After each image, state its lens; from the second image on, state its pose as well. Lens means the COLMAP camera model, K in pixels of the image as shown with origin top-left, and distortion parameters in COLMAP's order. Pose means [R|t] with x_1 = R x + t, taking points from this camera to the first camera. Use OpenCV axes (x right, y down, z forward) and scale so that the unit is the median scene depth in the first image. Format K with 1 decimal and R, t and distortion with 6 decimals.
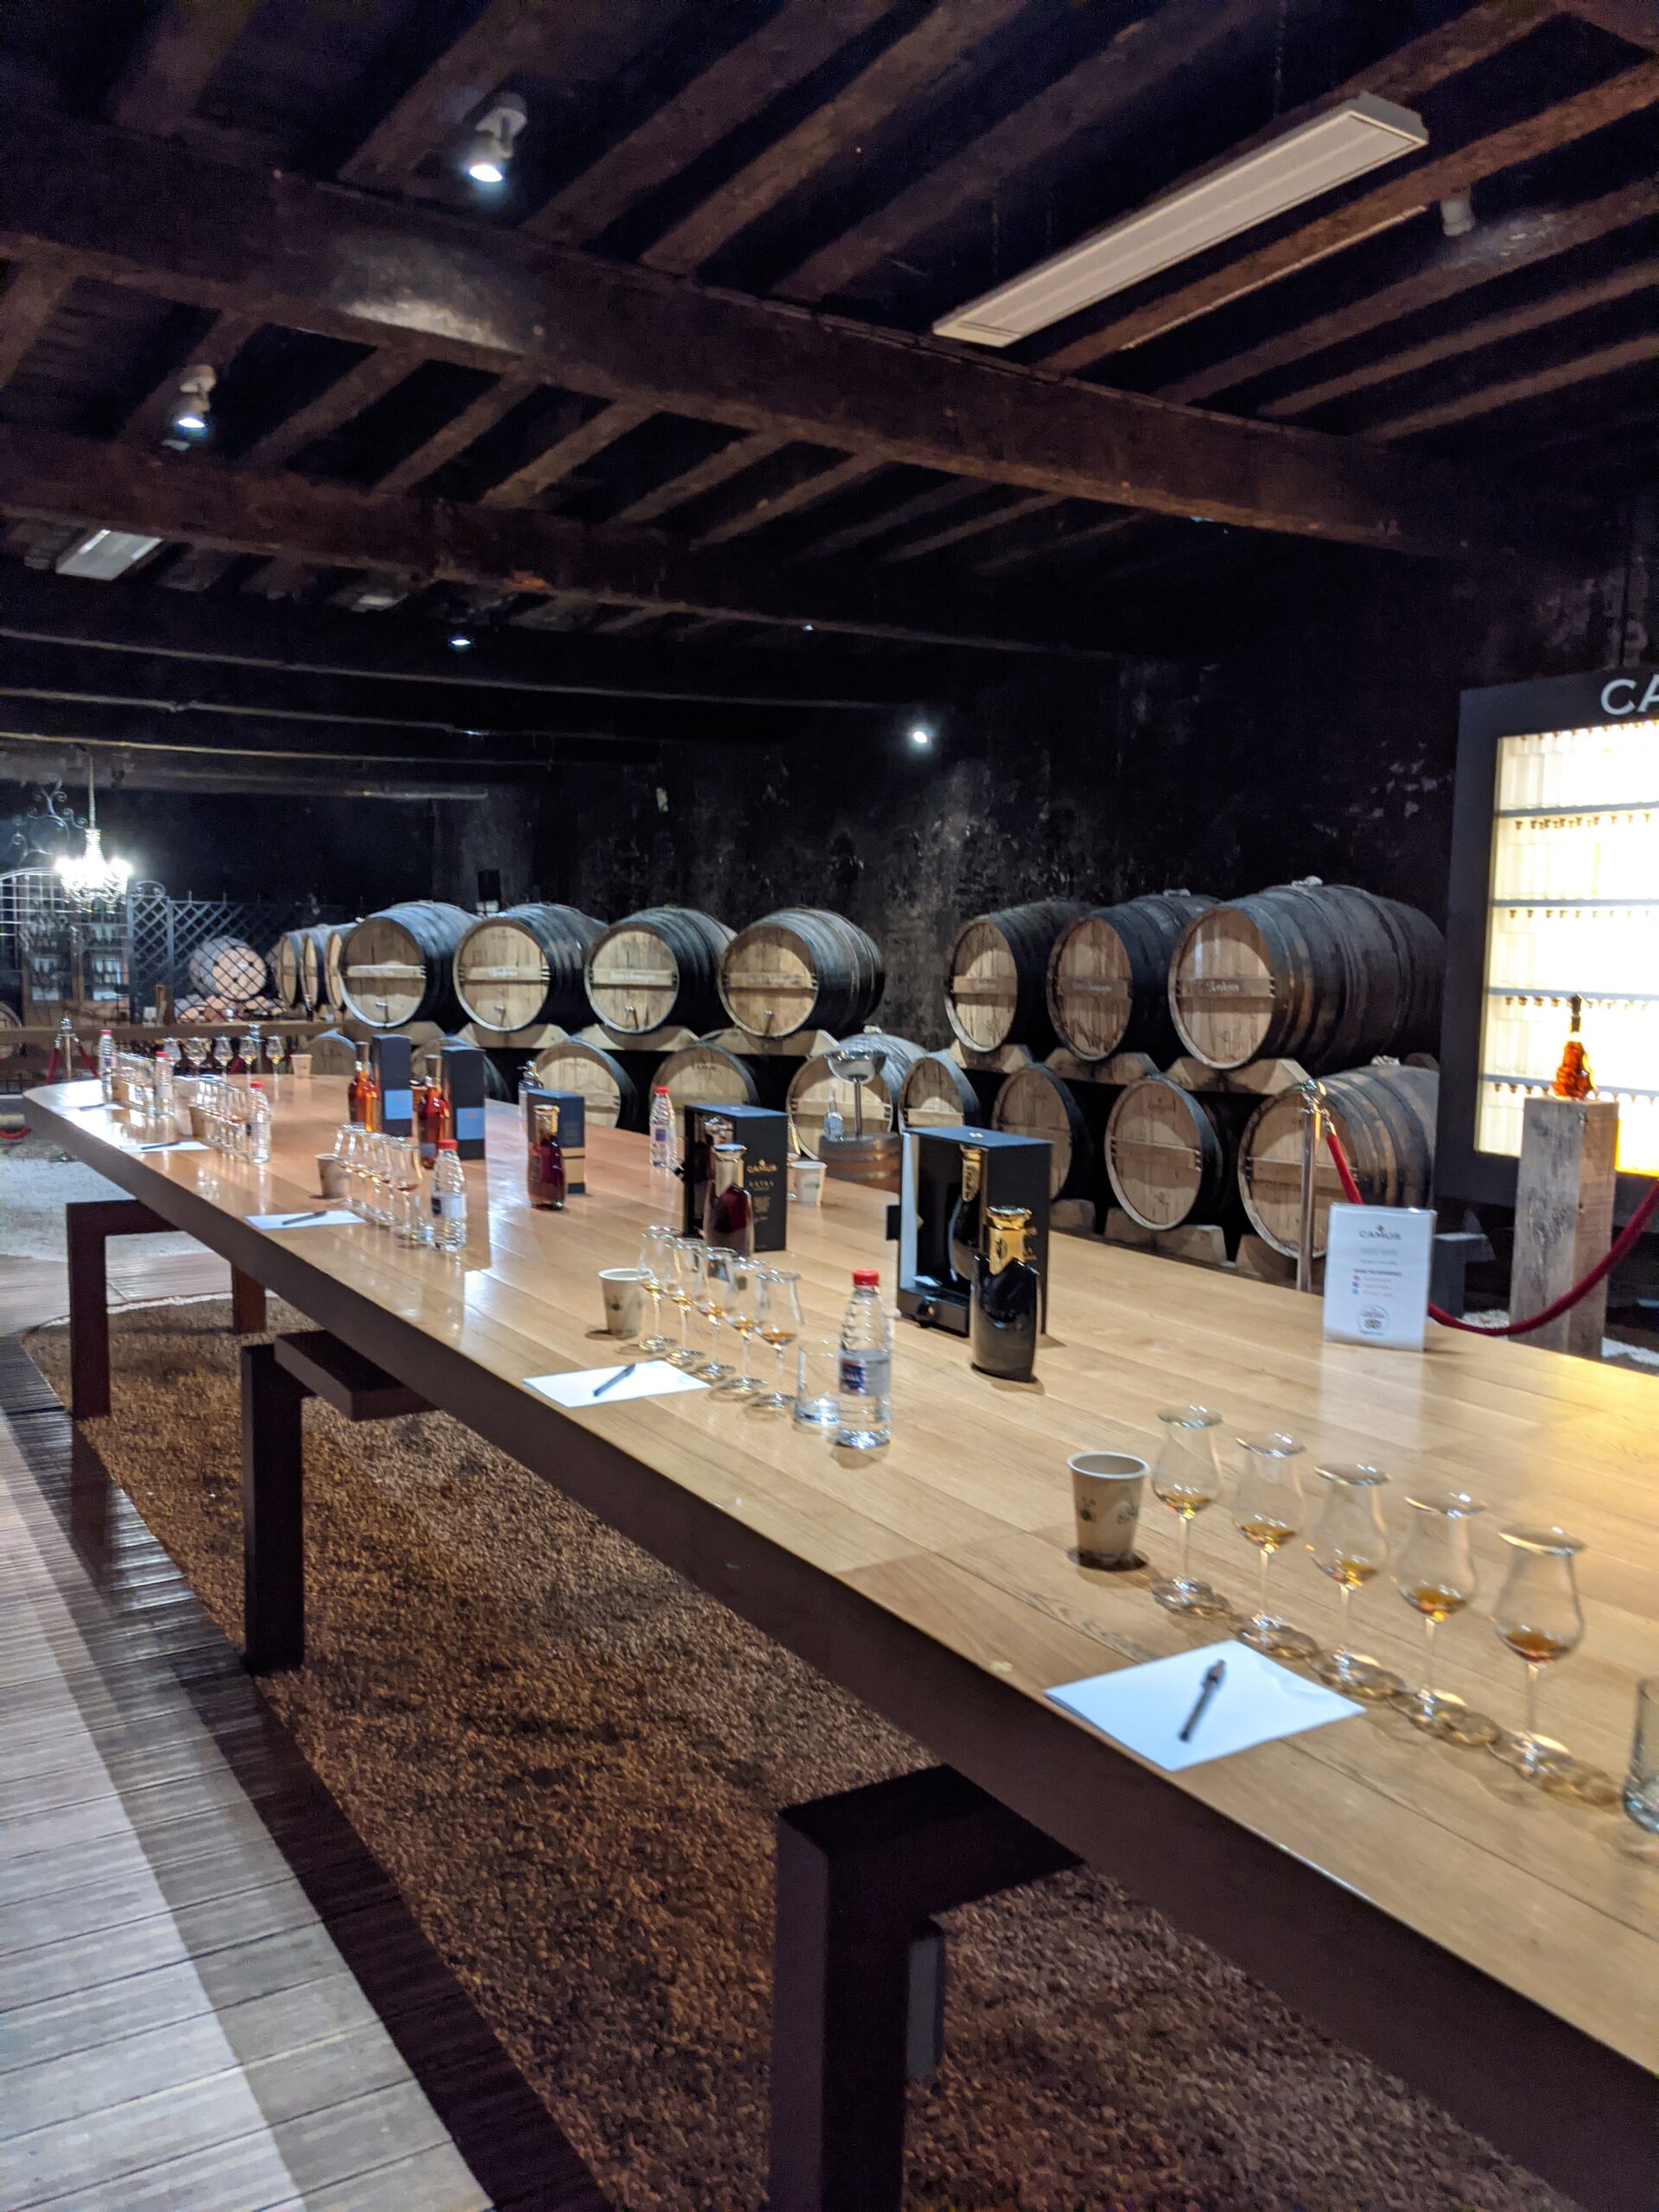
lens RADIAL K [[1705.6, 0, 821.0], [0, 1705.6, 1161.7], [0, 0, 1]] dist [0.012218, -0.066973]
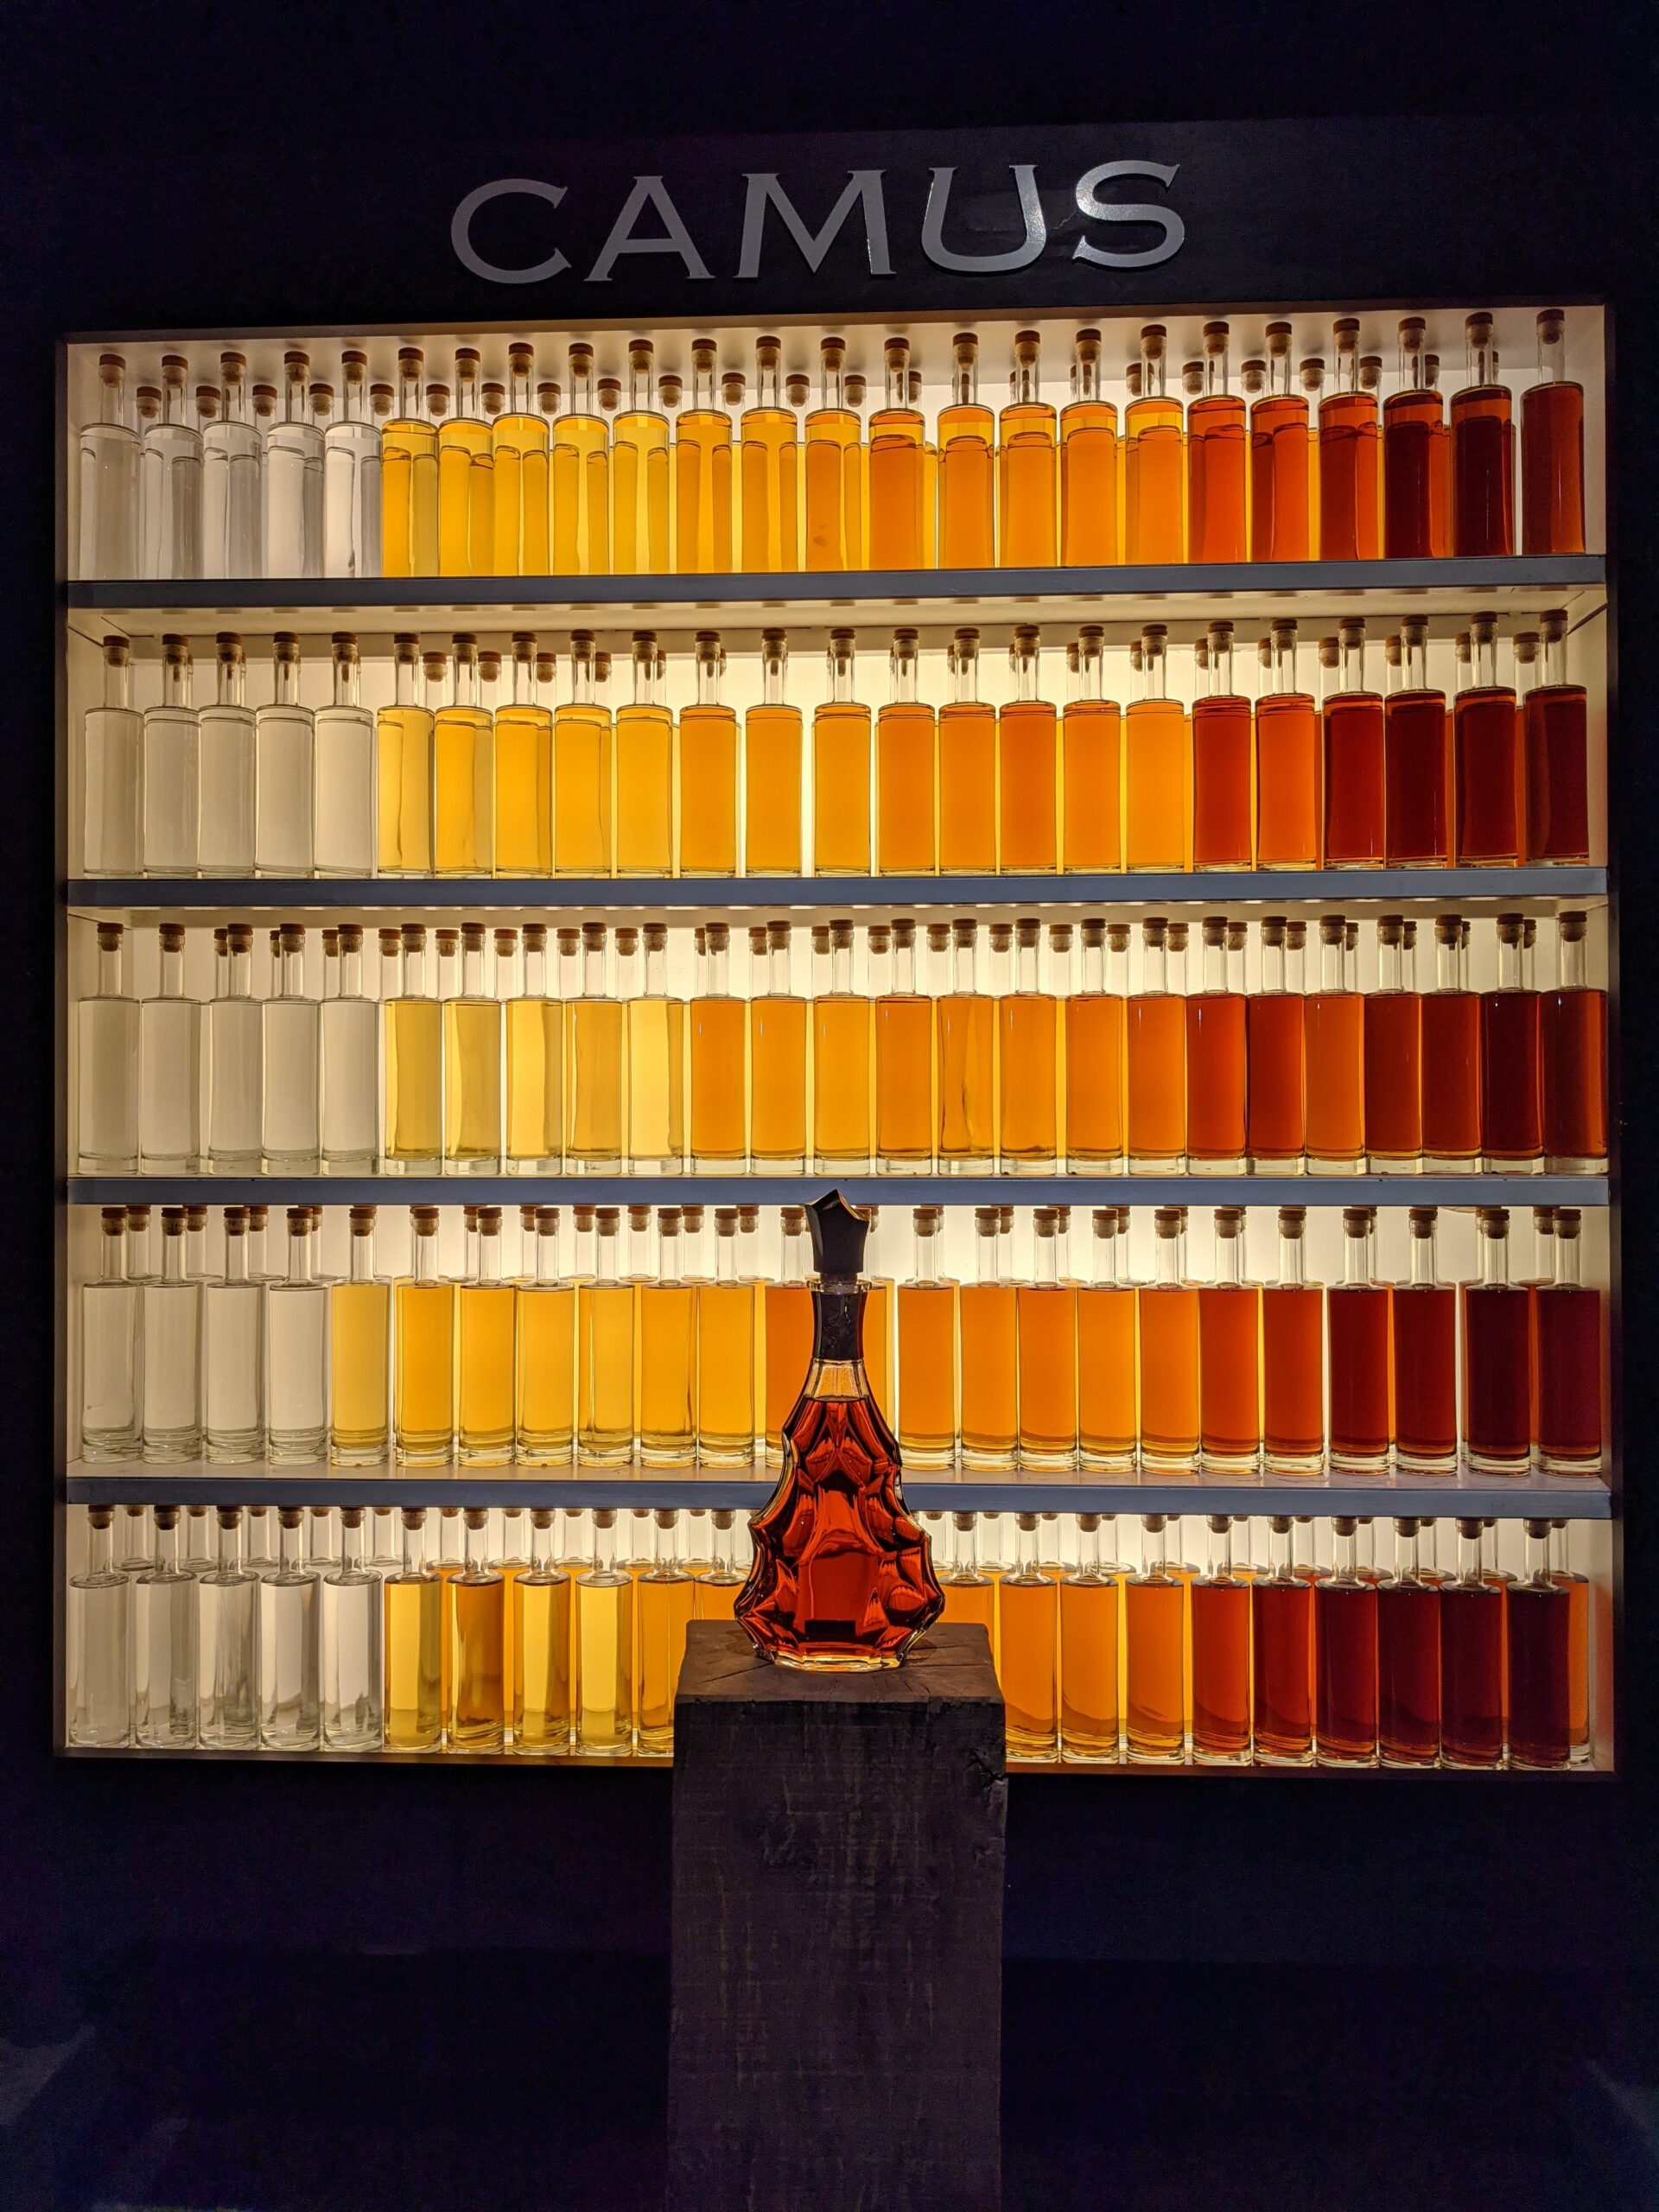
lens RADIAL K [[1705.6, 0, 821.0], [0, 1705.6, 1161.7], [0, 0, 1]] dist [0.012218, -0.066973]
pose [[0.535818, -0.013816, 0.844220, 0.365421], [0.112933, 0.992055, -0.055443, -0.126144], [-0.836747, 0.125048, 0.533121, 1.259590]]
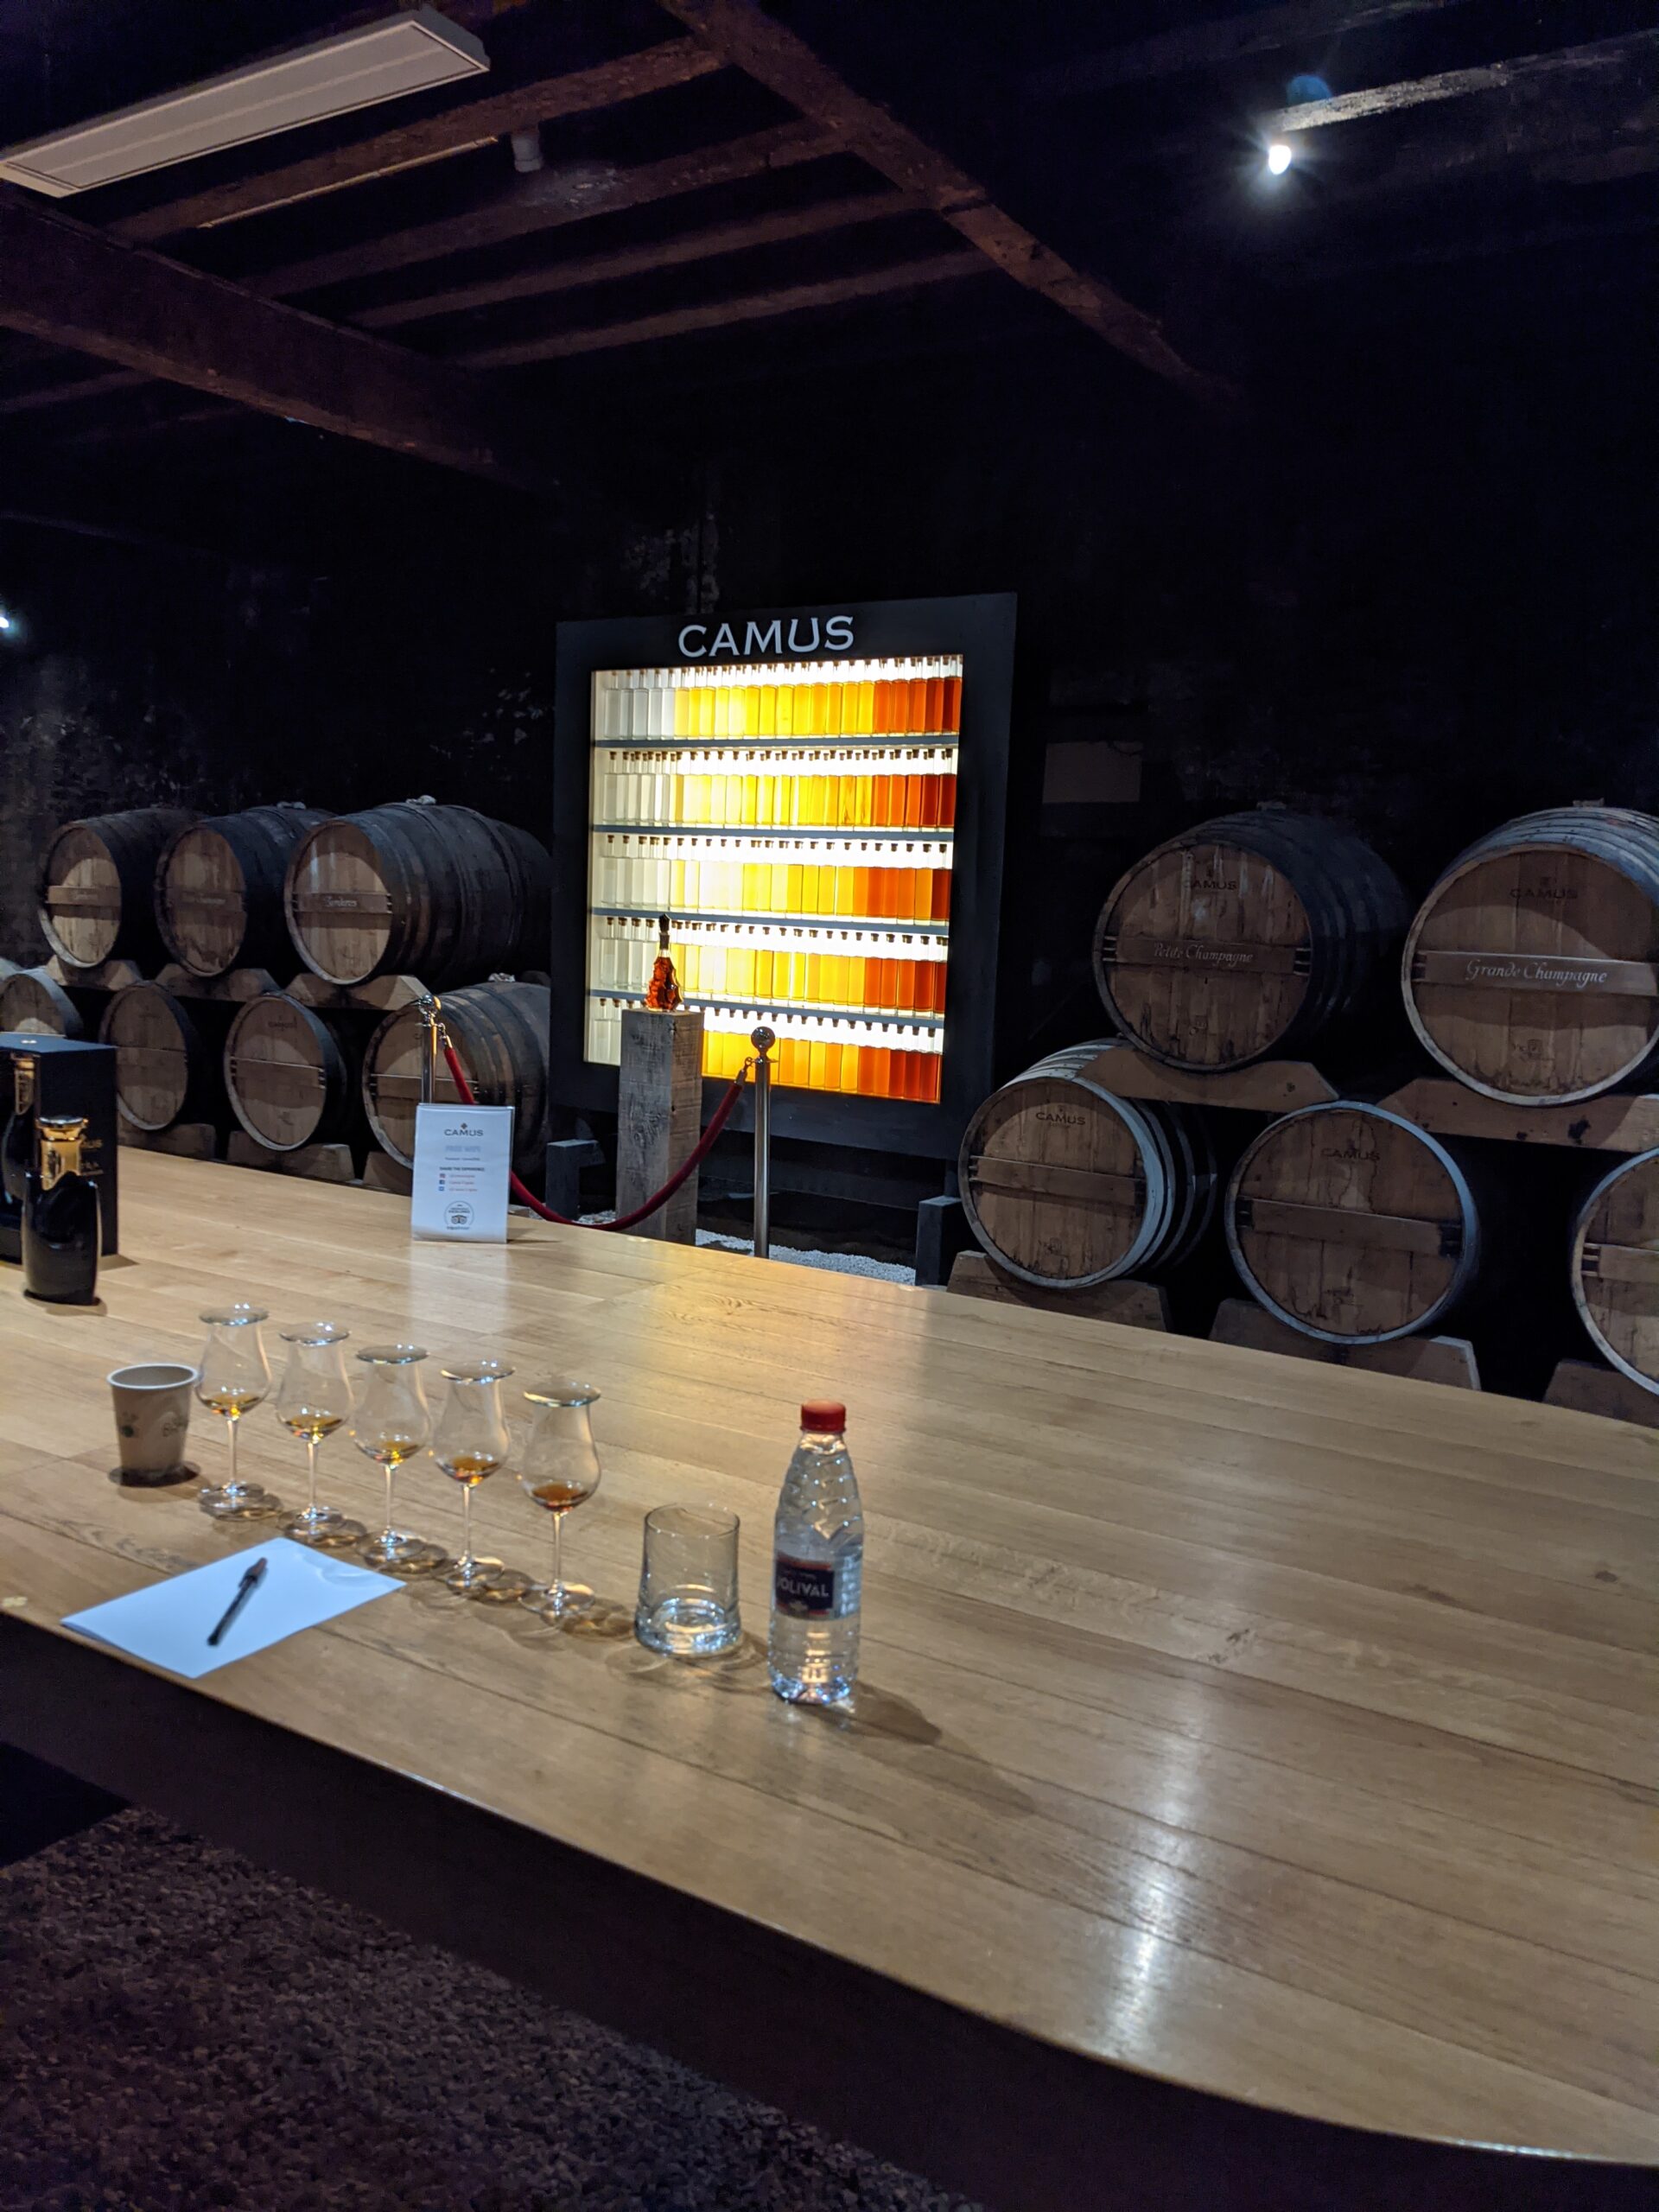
lens RADIAL K [[1691.9, 0, 829.5], [0, 1691.9, 1106.0], [0, 0, 1]] dist [0.008376, -0.059792]
pose [[0.883300, -0.031532, 0.467747, 0.044949], [0.027521, 0.999502, 0.015407, 0.016567], [-0.468001, -0.000736, 0.883728, -0.001179]]
